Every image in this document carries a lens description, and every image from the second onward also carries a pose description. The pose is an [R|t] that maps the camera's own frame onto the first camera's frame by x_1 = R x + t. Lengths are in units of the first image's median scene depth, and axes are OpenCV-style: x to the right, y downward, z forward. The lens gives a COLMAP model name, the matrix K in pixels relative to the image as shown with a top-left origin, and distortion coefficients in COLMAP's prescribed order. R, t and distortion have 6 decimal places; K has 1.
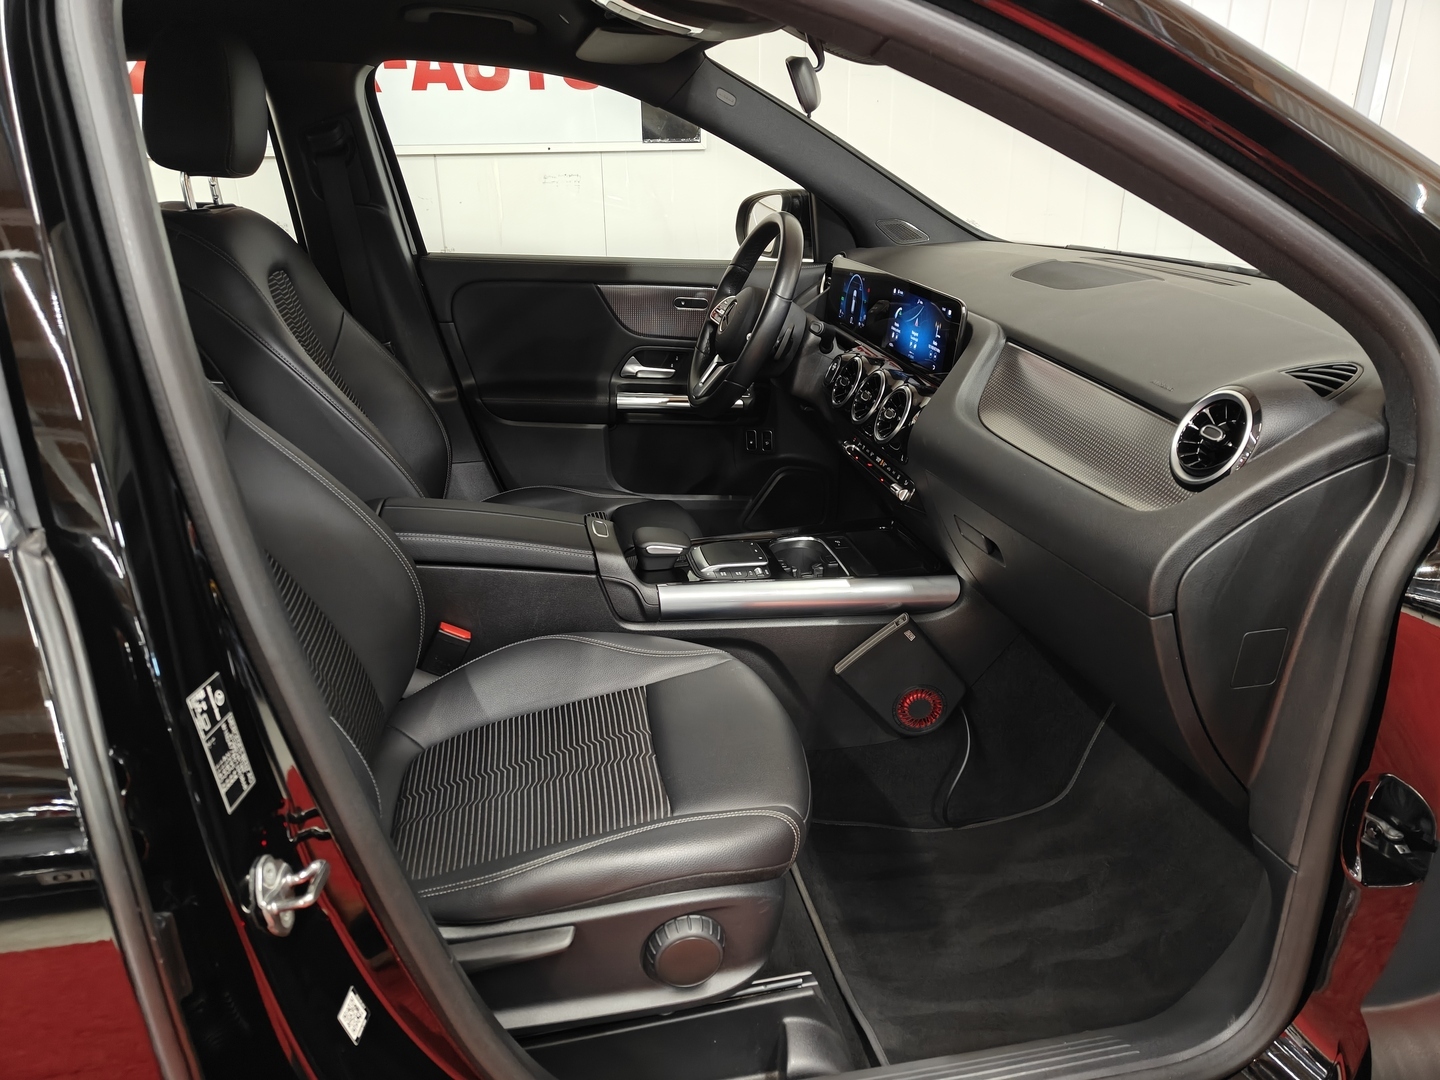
lens RADIAL K [[1005.6, 0, 720.0], [0, 1005.6, 540.0], [0, 0, 1]] dist [0.057923, -0.076385]
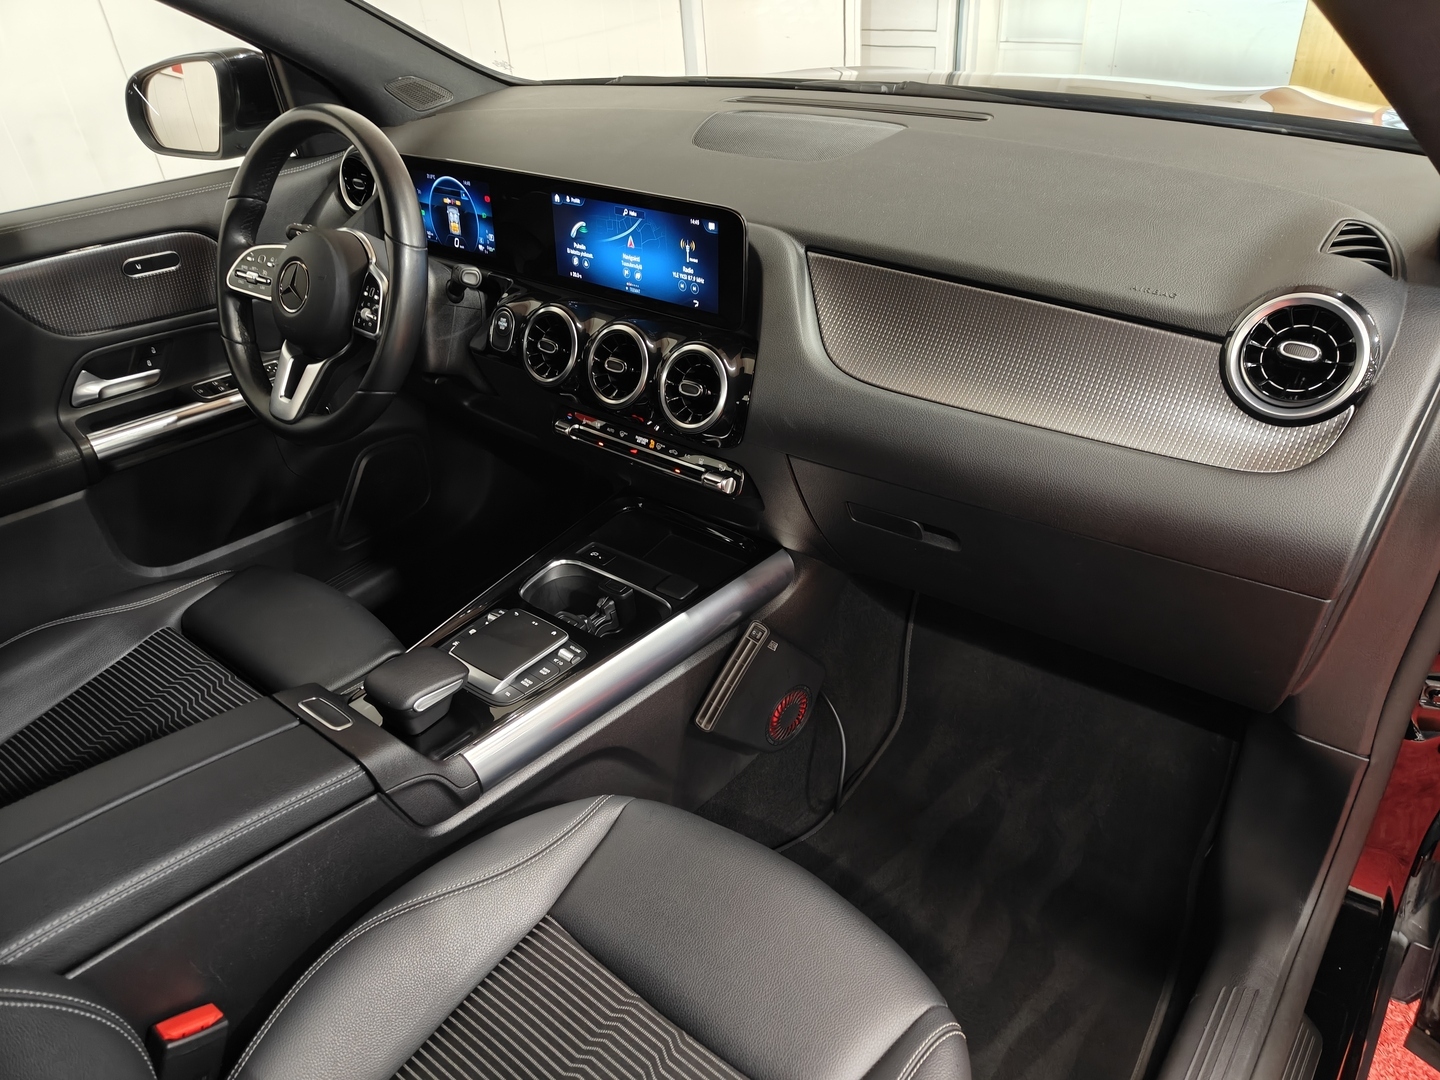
lens RADIAL K [[1005.6, 0, 720.0], [0, 1005.6, 540.0], [0, 0, 1]] dist [0.057923, -0.076385]
pose [[0.768595, -0.390344, 0.506846, -0.199244], [0.292662, 0.919050, 0.263999, -0.191553], [-0.568868, -0.054574, 0.820616, 0.367255]]
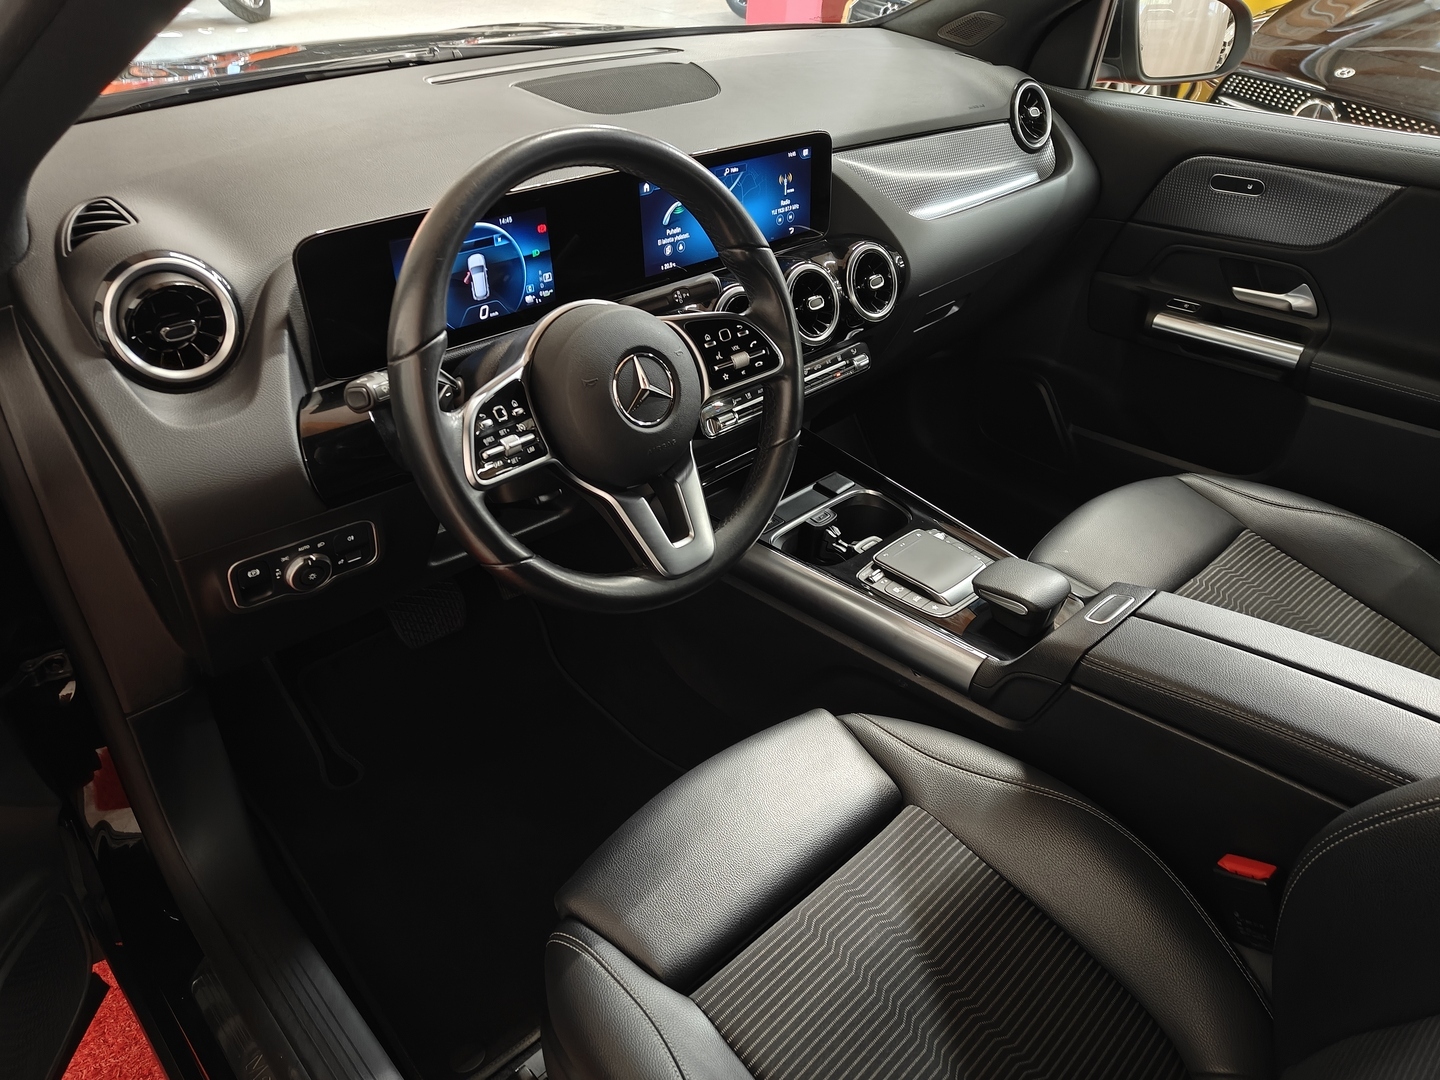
lens RADIAL K [[1007.0, 0, 720.0], [0, 1007.0, 540.0], [0, 0, 1]] dist [0.002072, -0.023714]
pose [[-0.540391, -0.501216, 0.675840, -0.393166], [0.272495, 0.655682, 0.704150, -0.555160], [-0.796067, 0.564680, -0.217746, 1.289370]]
